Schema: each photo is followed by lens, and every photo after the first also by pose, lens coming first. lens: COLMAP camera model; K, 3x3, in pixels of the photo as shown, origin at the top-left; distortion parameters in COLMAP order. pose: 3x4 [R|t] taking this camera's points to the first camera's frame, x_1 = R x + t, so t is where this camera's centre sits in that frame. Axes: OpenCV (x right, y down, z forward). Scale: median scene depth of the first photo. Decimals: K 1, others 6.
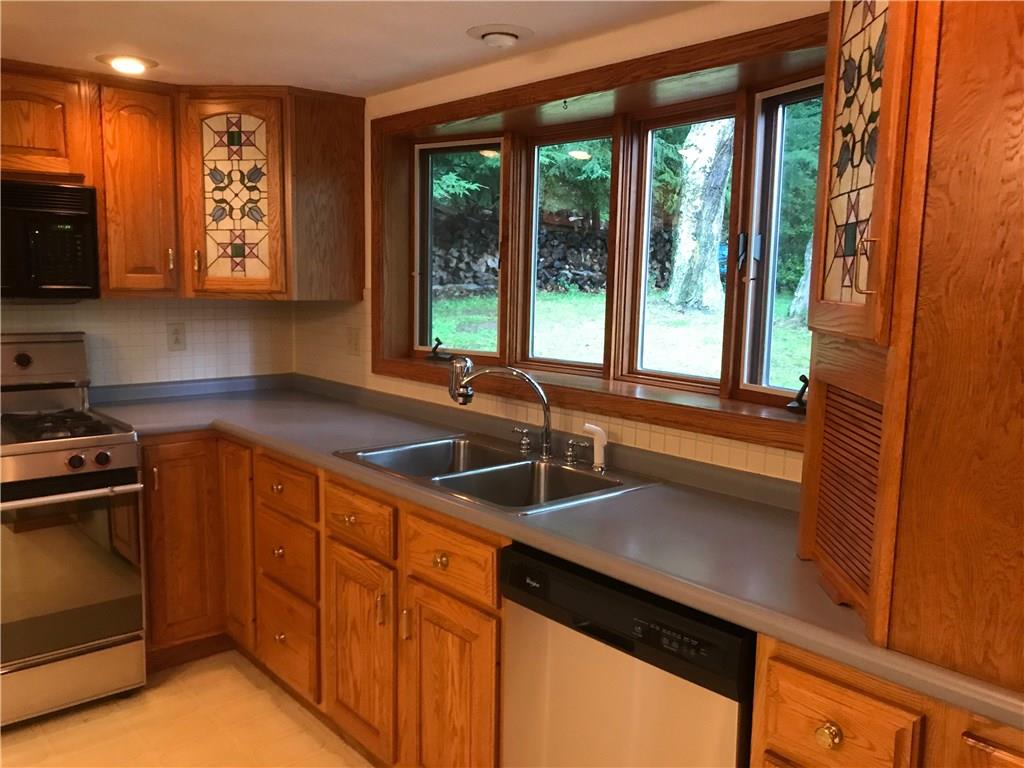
lens RADIAL K [[839.8, 0, 512.0], [0, 839.8, 384.0], [0, 0, 1]] dist [0.001435, 0.003545]
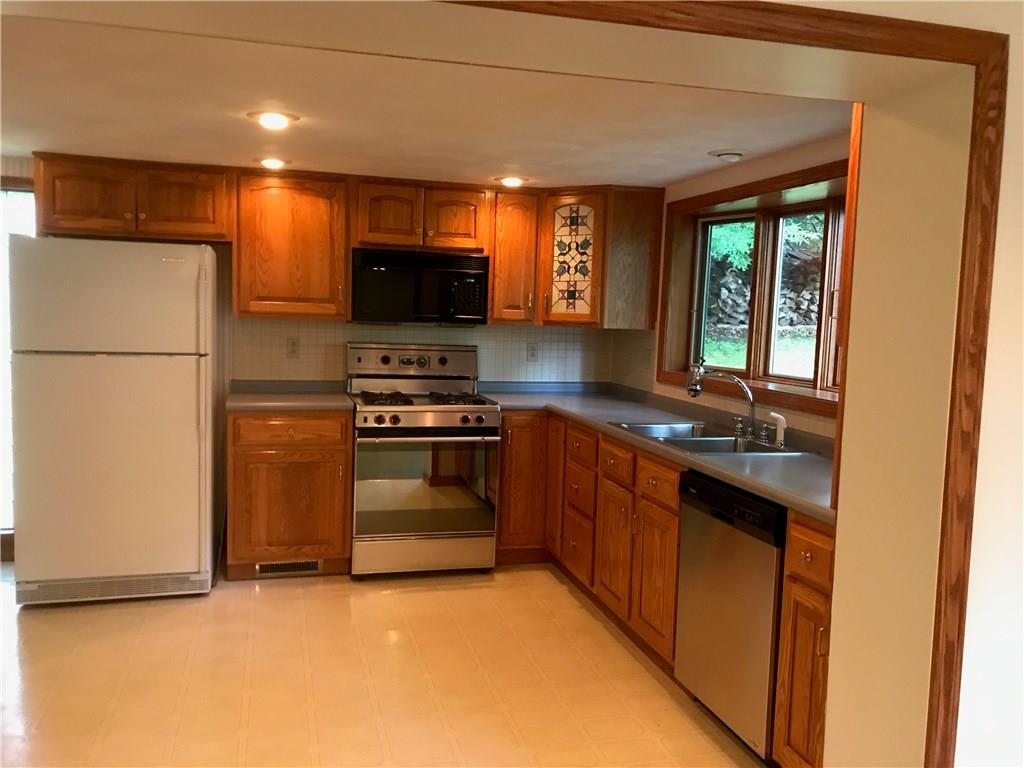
lens RADIAL K [[835.1, 0, 500.7], [0, 835.1, 384.3], [0, 0, 1]] dist [0.086619, -0.000782]
pose [[0.896678, 0.051020, -0.439733, 0.232076], [-0.072510, 0.996848, -0.032199, 0.059739], [0.436704, 0.060757, 0.897551, -0.399043]]
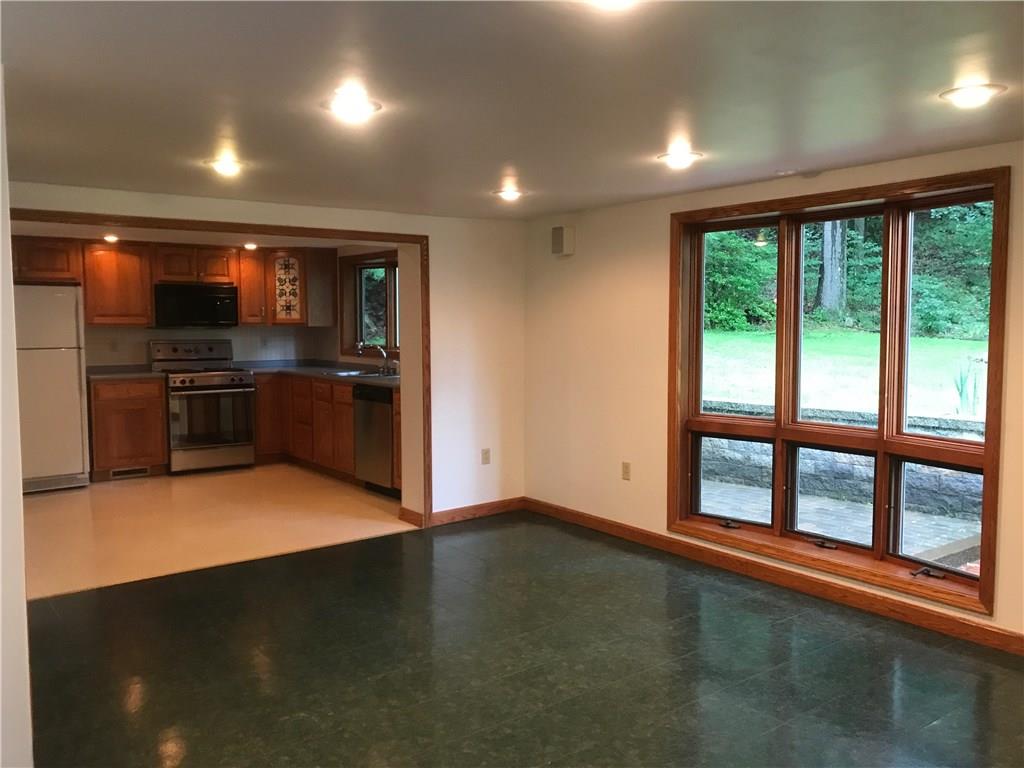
lens RADIAL K [[814.6, 0, 512.0], [0, 814.6, 384.0], [0, 0, 1]] dist [0.013695, 0.001234]
pose [[0.997879, -0.013954, -0.063582, 0.549553], [0.010585, 0.998538, -0.053015, 0.229004], [0.064228, 0.052230, 0.996567, -1.536198]]
